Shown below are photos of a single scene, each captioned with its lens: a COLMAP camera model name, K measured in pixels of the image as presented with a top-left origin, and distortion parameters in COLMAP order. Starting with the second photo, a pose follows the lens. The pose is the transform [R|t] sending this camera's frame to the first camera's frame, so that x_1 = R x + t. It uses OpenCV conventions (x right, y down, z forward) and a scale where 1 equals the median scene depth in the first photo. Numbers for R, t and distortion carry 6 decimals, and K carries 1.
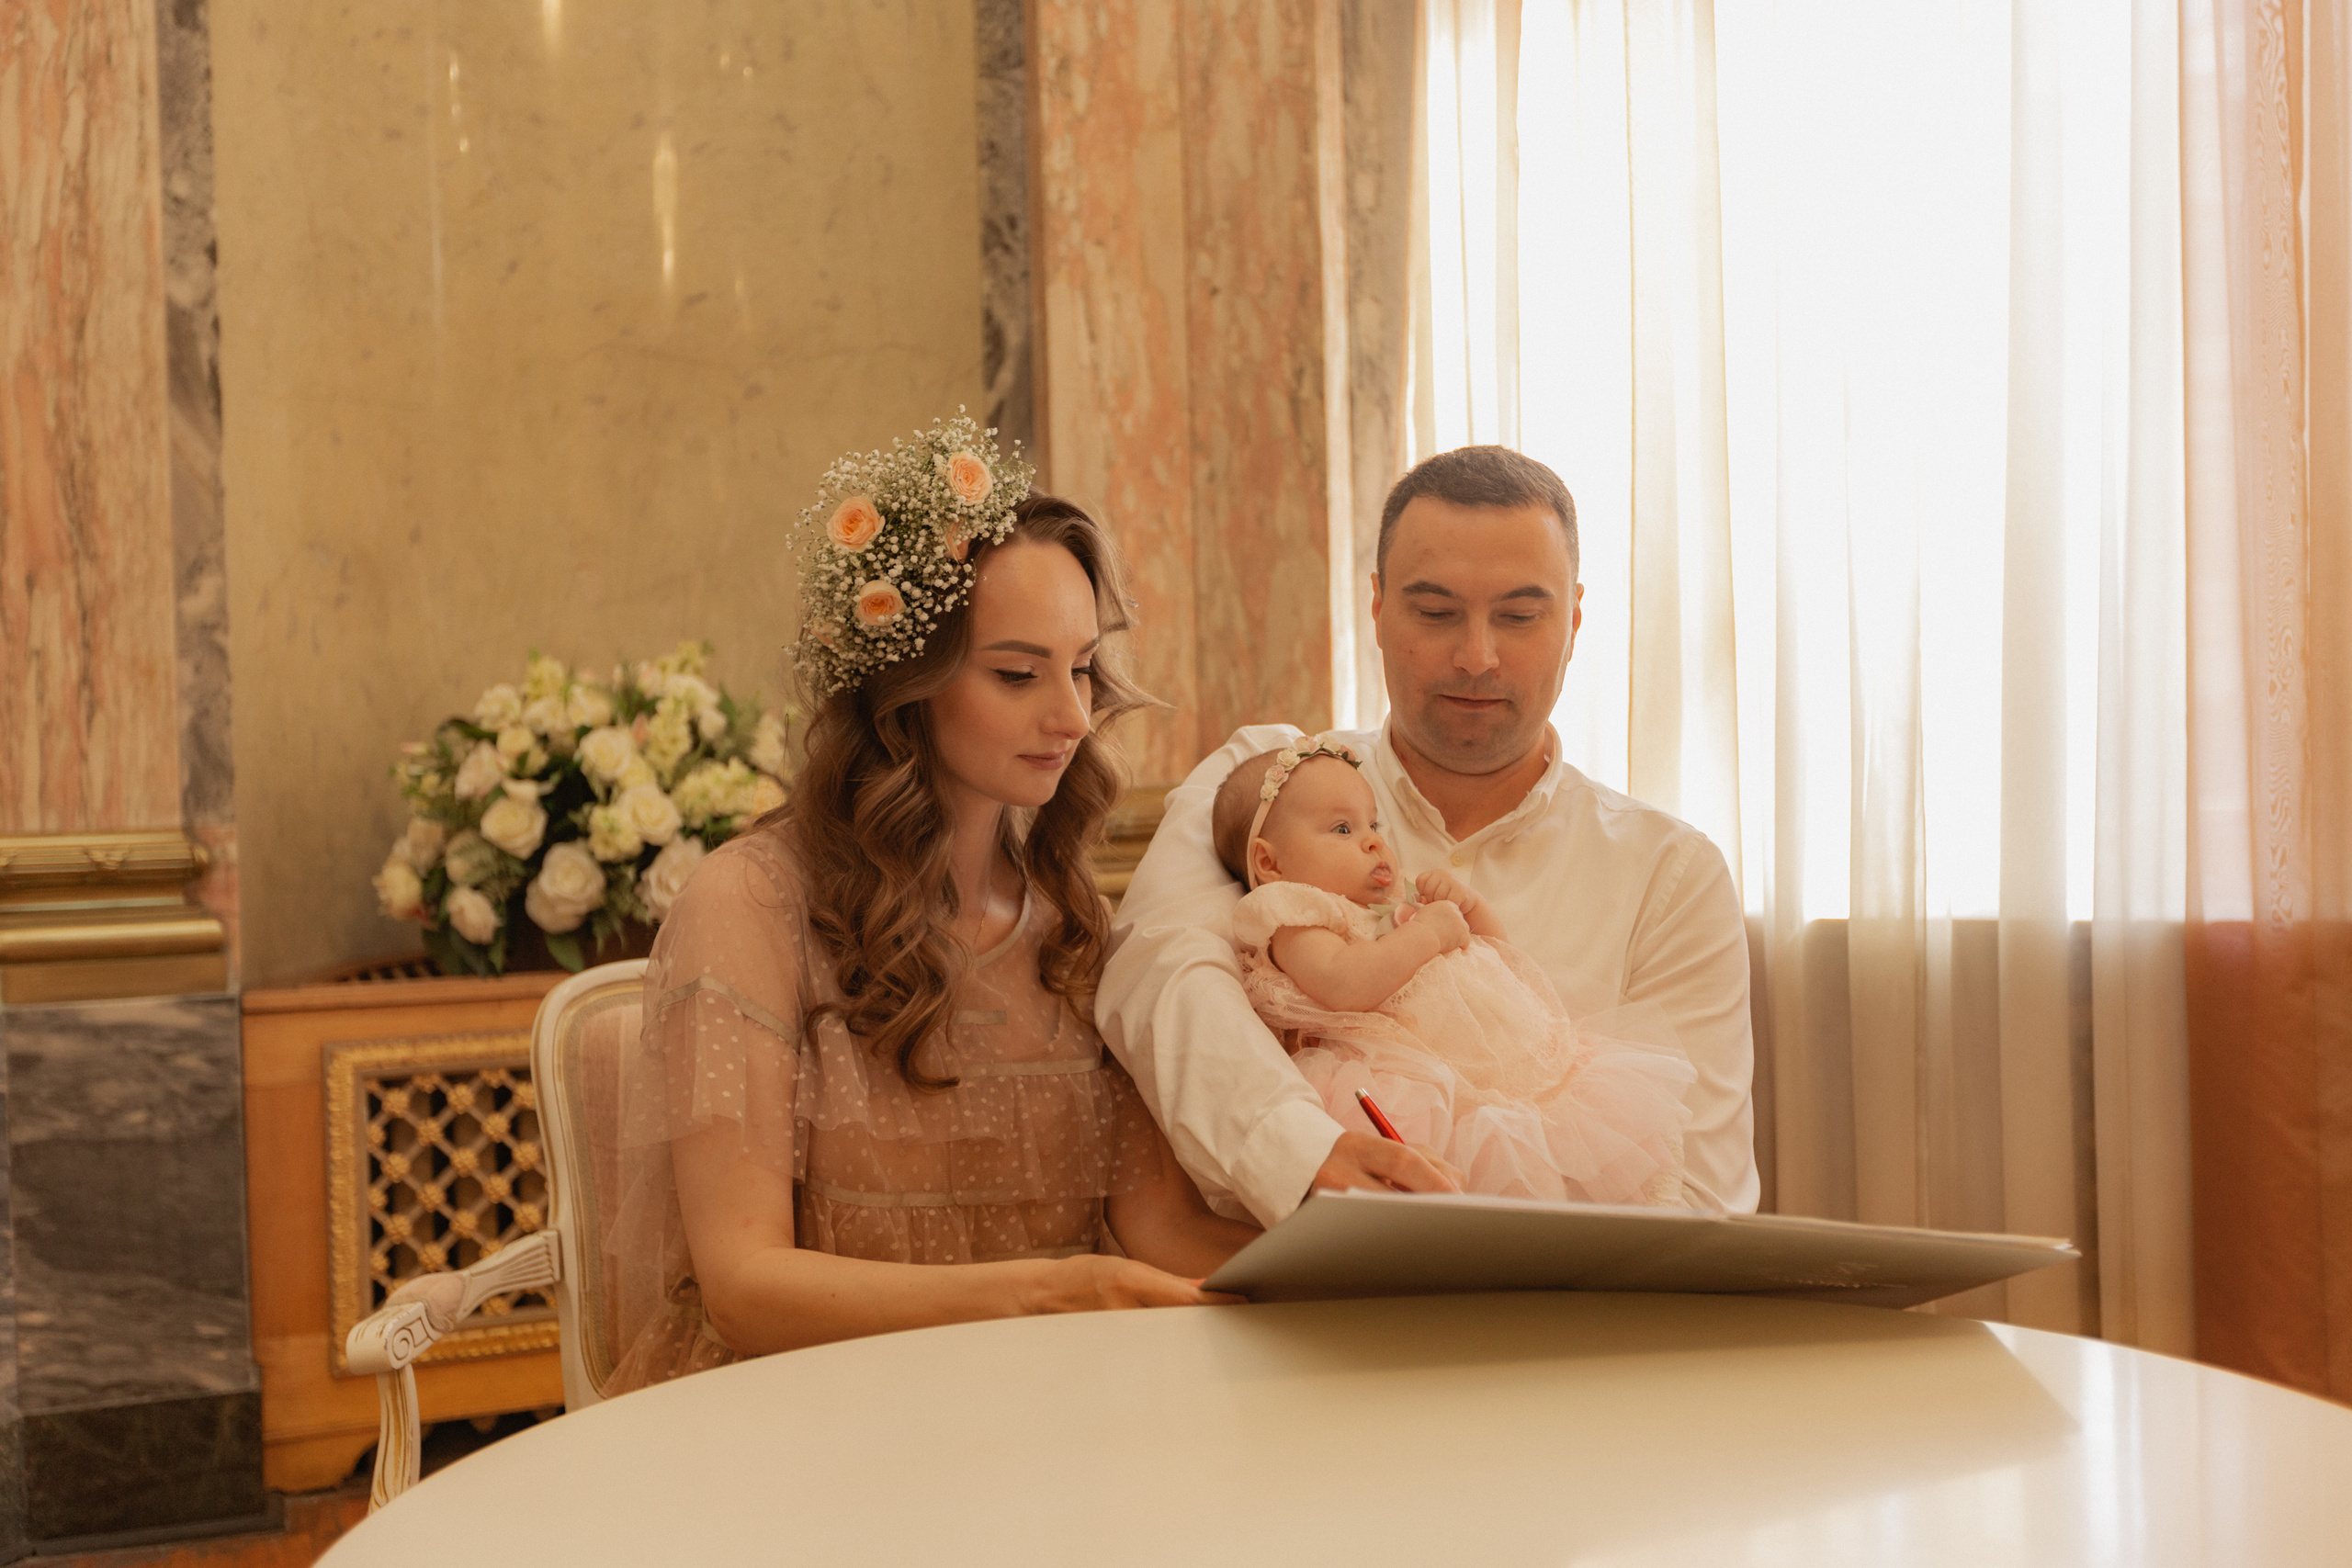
lens RADIAL K [[2271.4, 0, 1138.8], [0, 2271.4, 781.3], [0, 0, 1]] dist [-0.005799, 0.000000]
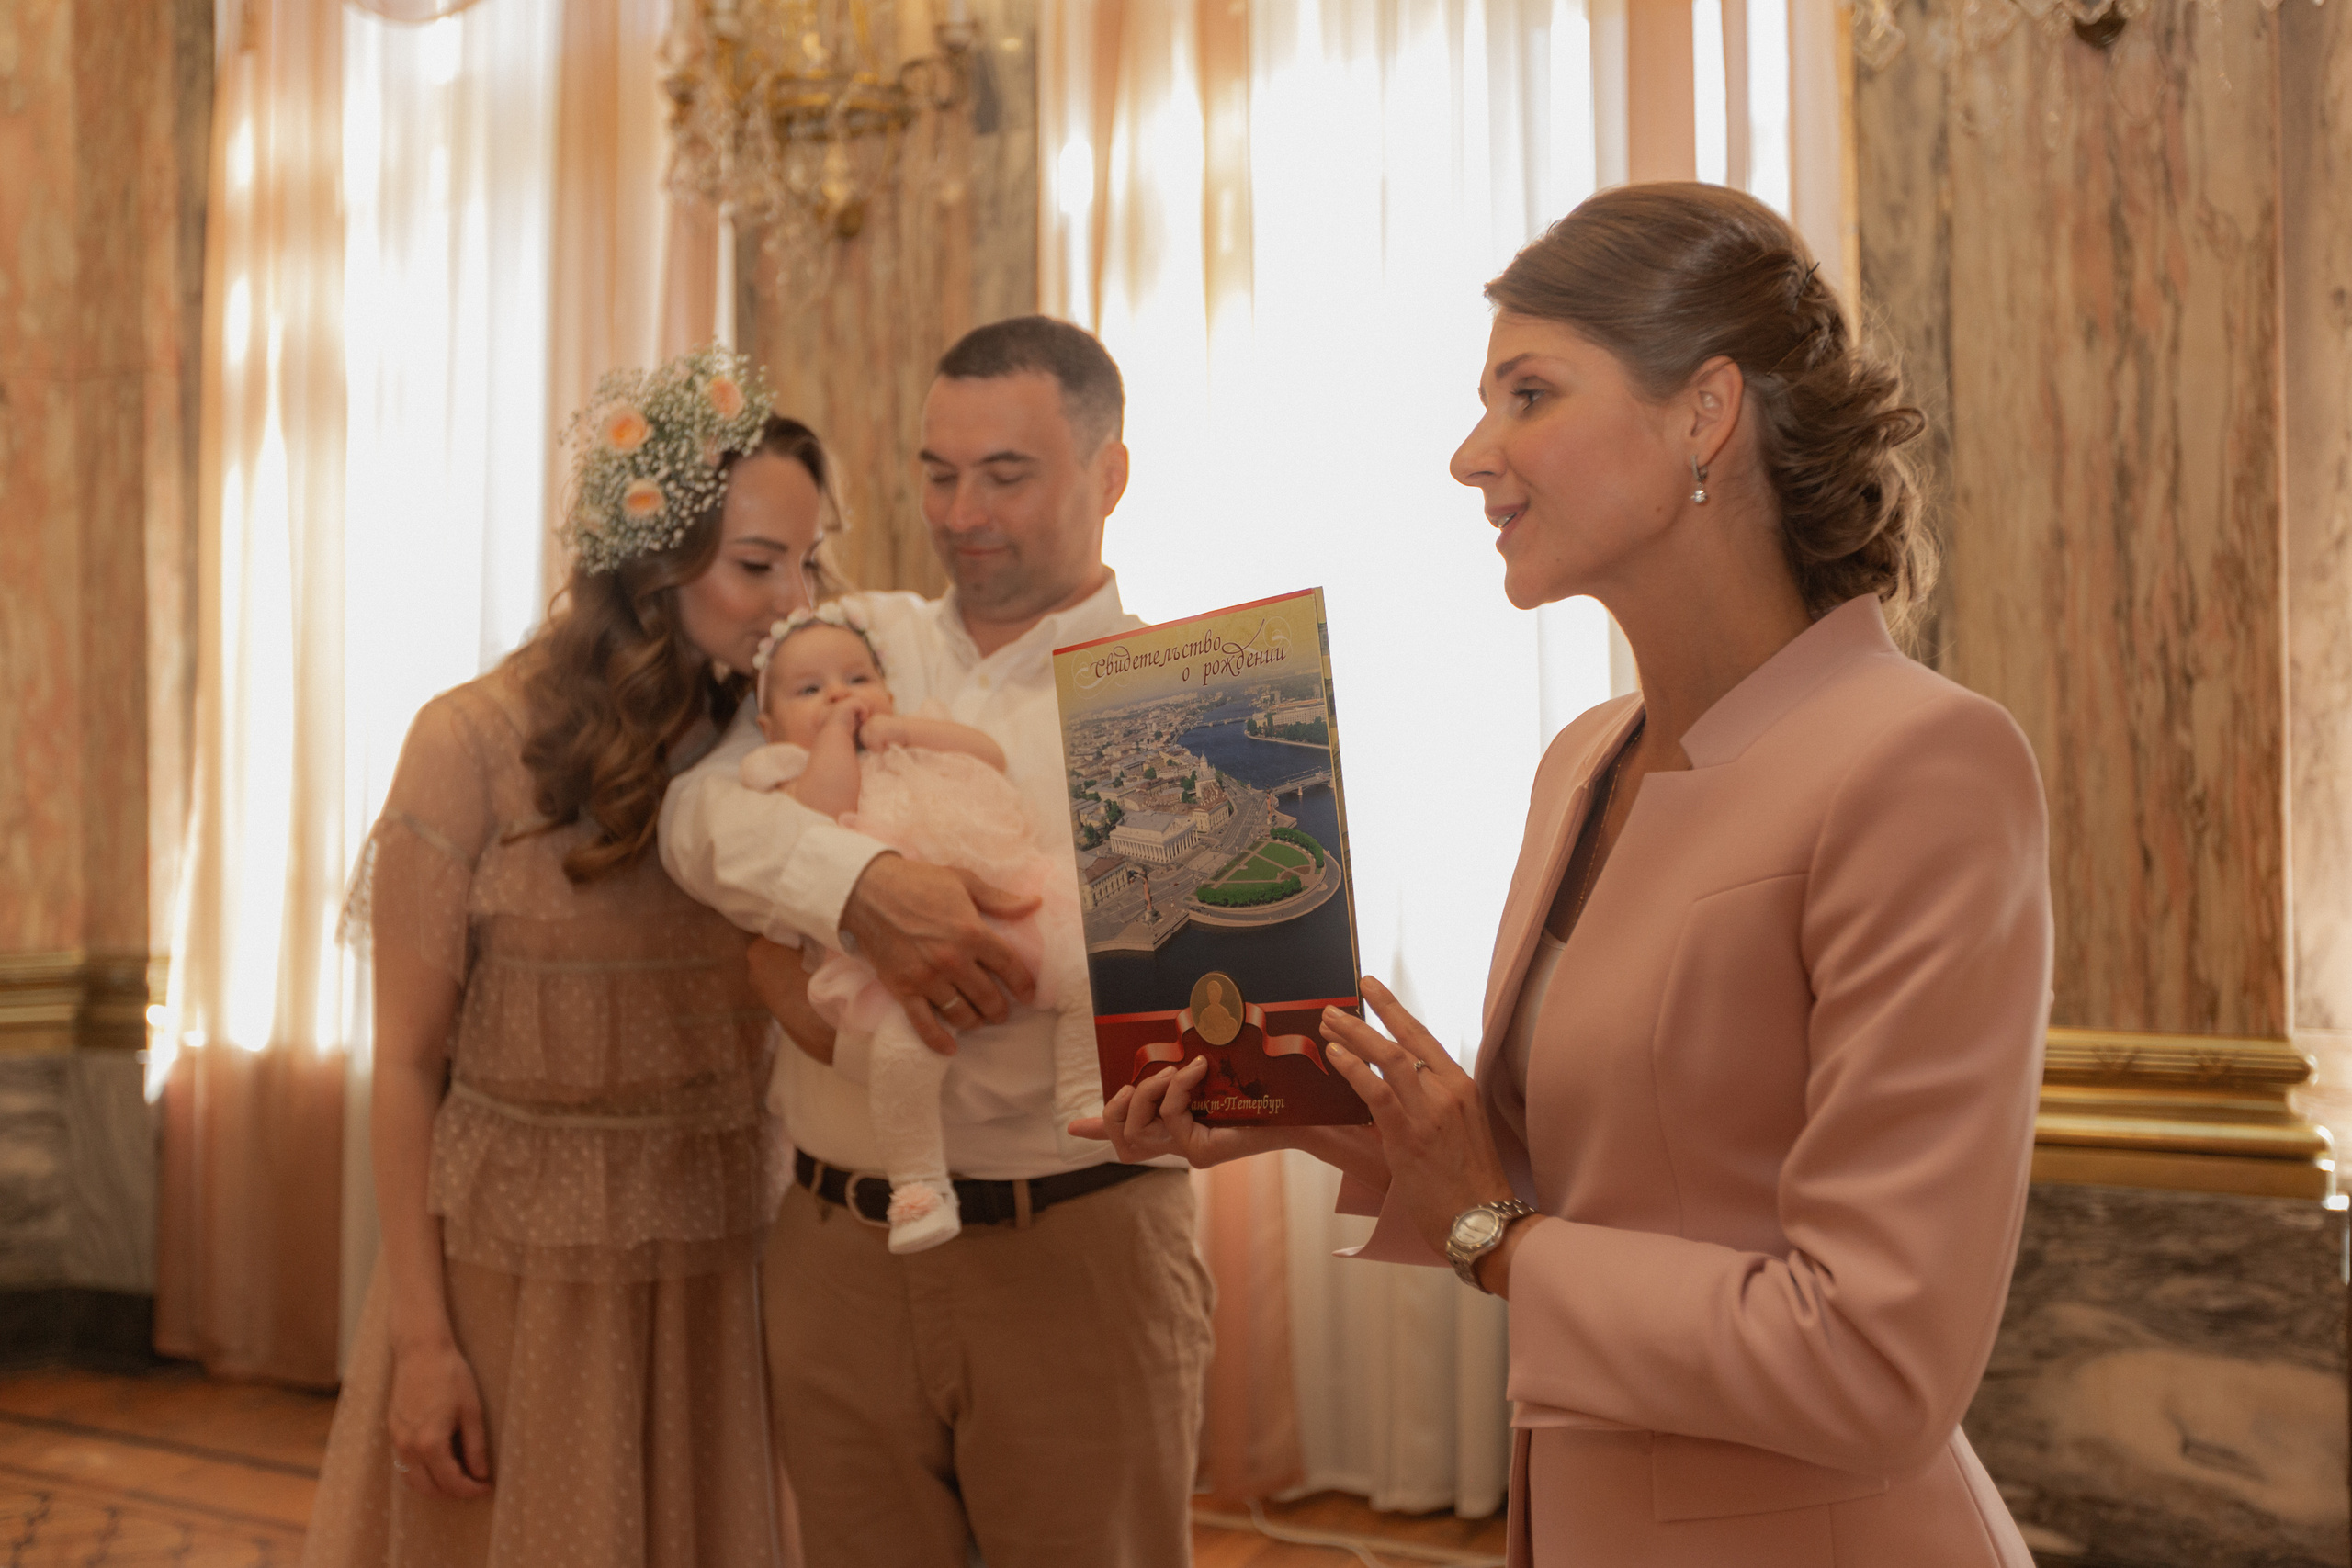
lens RADIAL K [[2271.4, 0, 1145.4], [0, 2271.4, 768.2], [0, 0, 1]] dist [-0.005799, 0.000000]
pose [[0.999823, 0.014827, -0.011566, 0.748581], [-0.015070, 0.999661, -0.021213, -0.097992], [0.011247, 0.021384, 0.999708, -0.479559]]
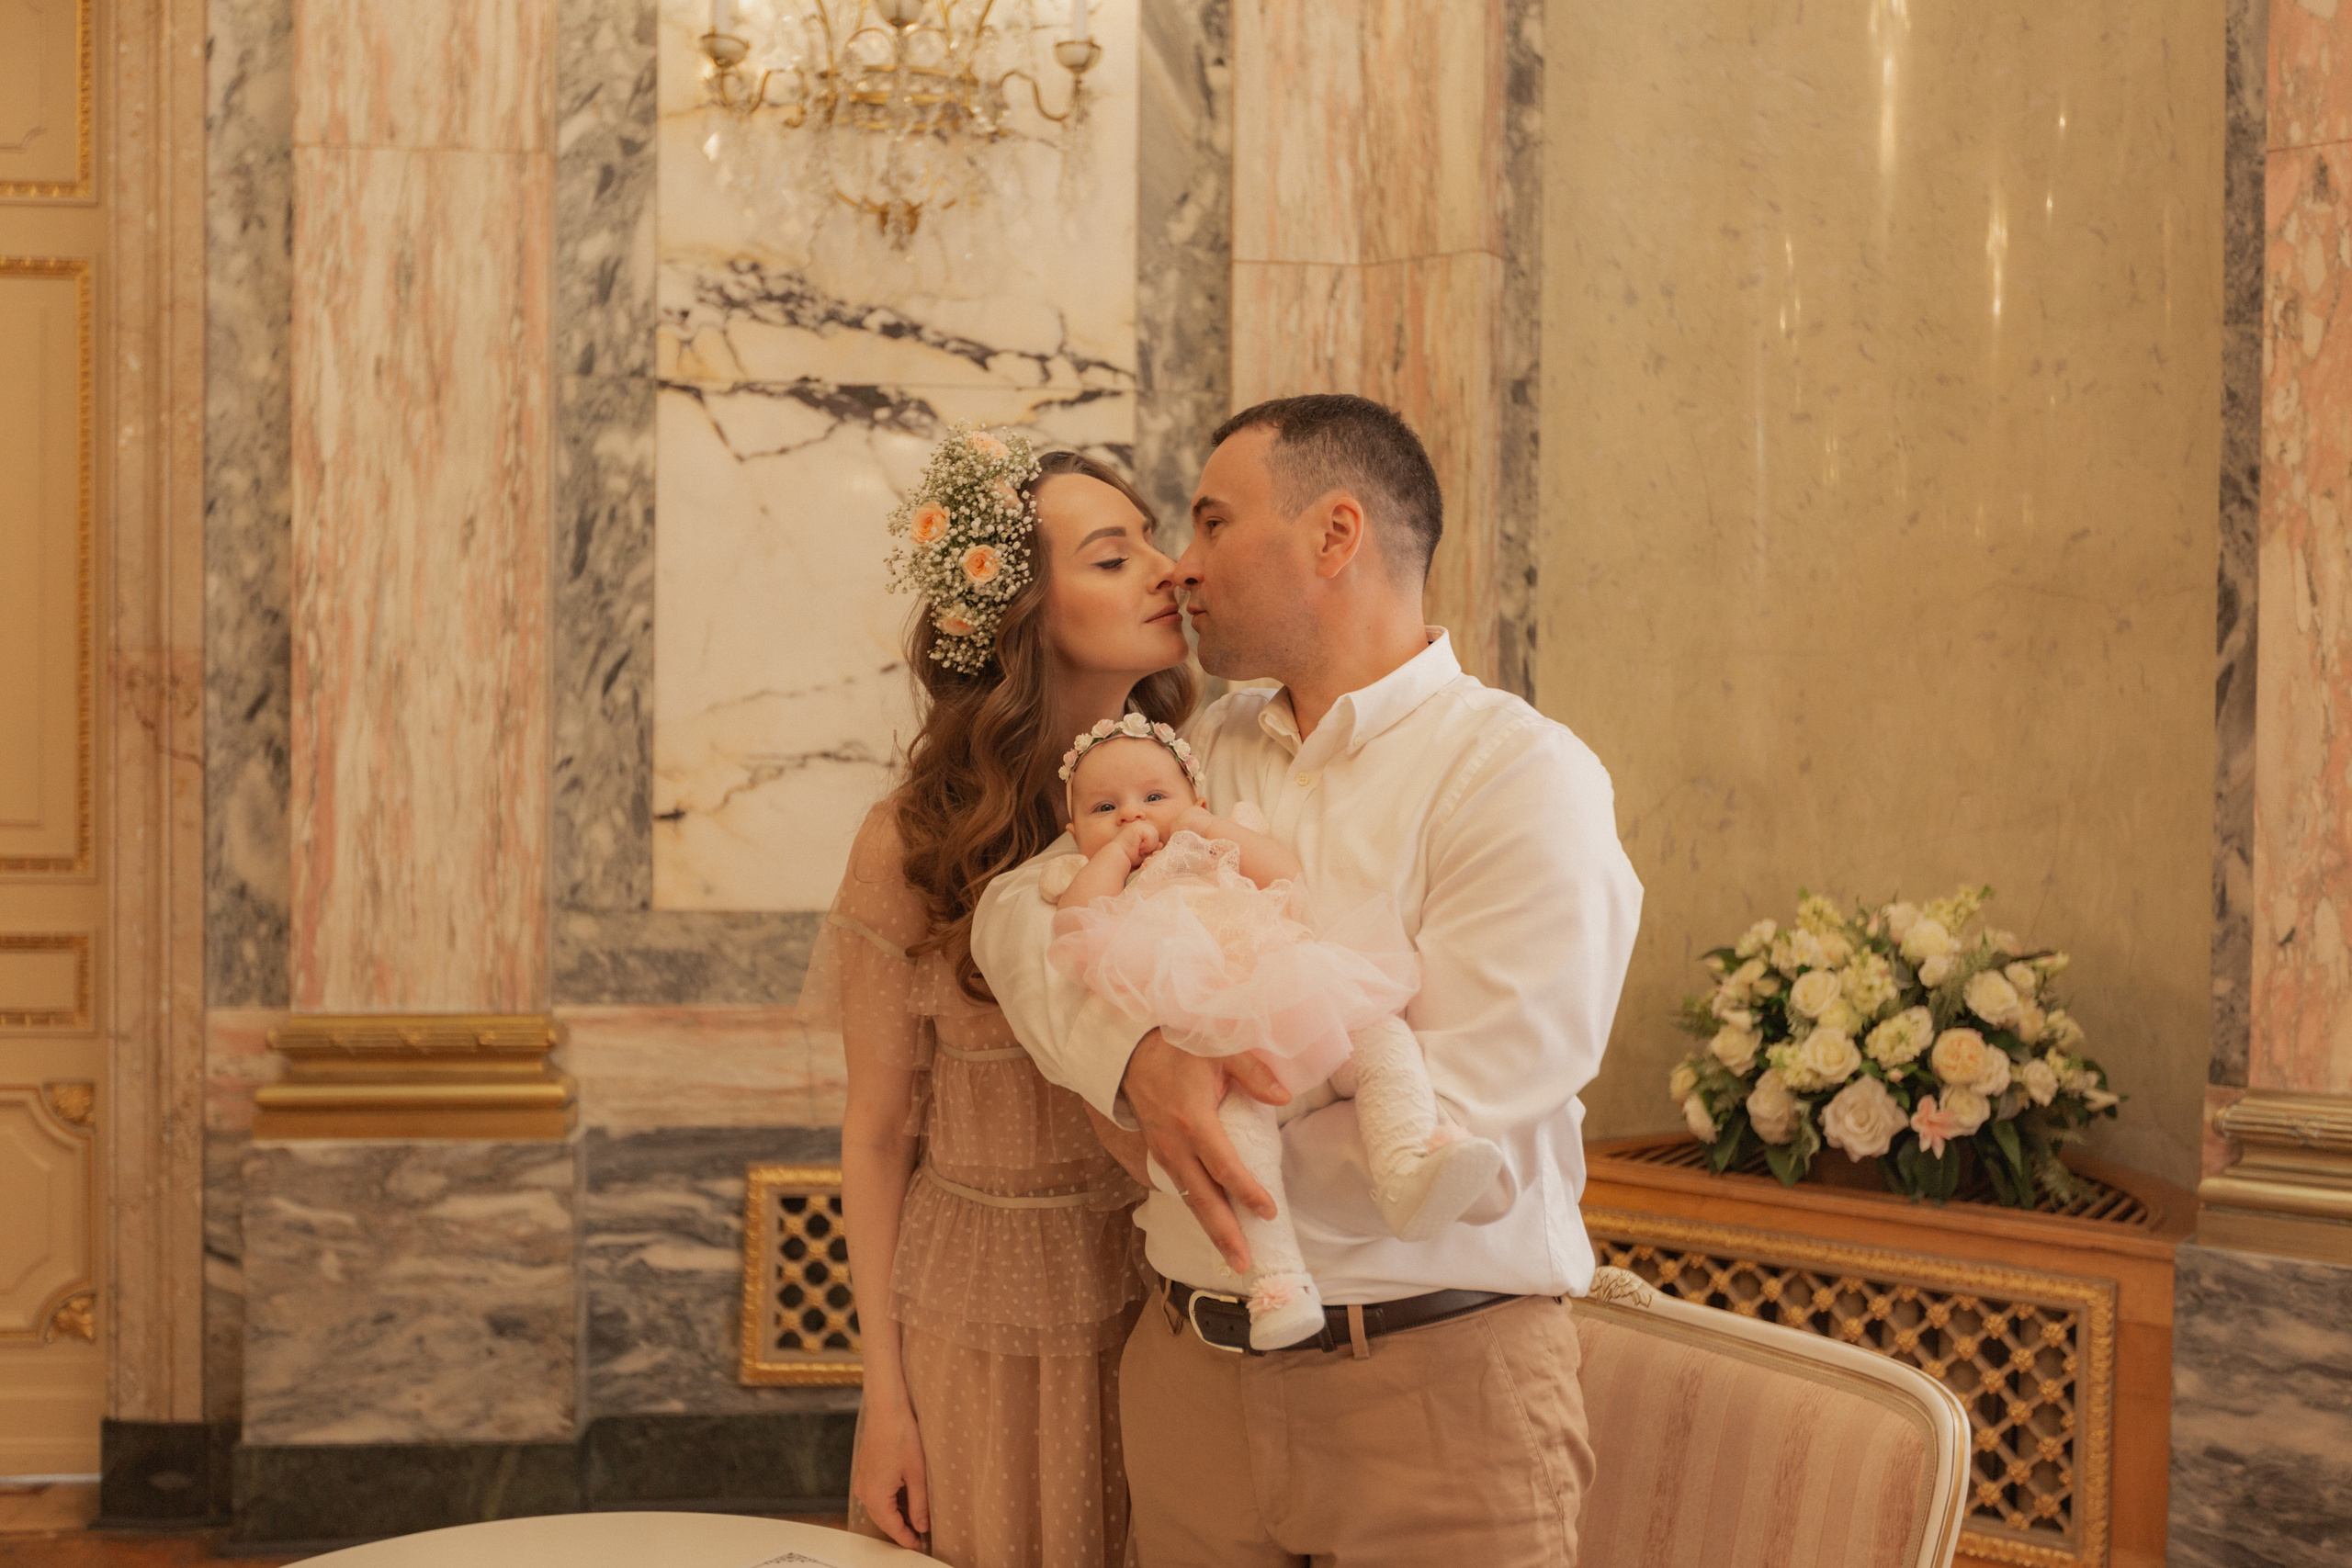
lens RADIAL K [[2271.4, 0, 1144.0], [0, 2271.4, 776.8], [0, 0, 1]] dist [-0.005799, 0.000000]
pose [[0.531564, 0.046920, -0.845718, 0.506377], [-0.041472, 0.998709, 0.029341, -0.131600], [0.846002, 0.019477, 0.532824, 0.116726]]
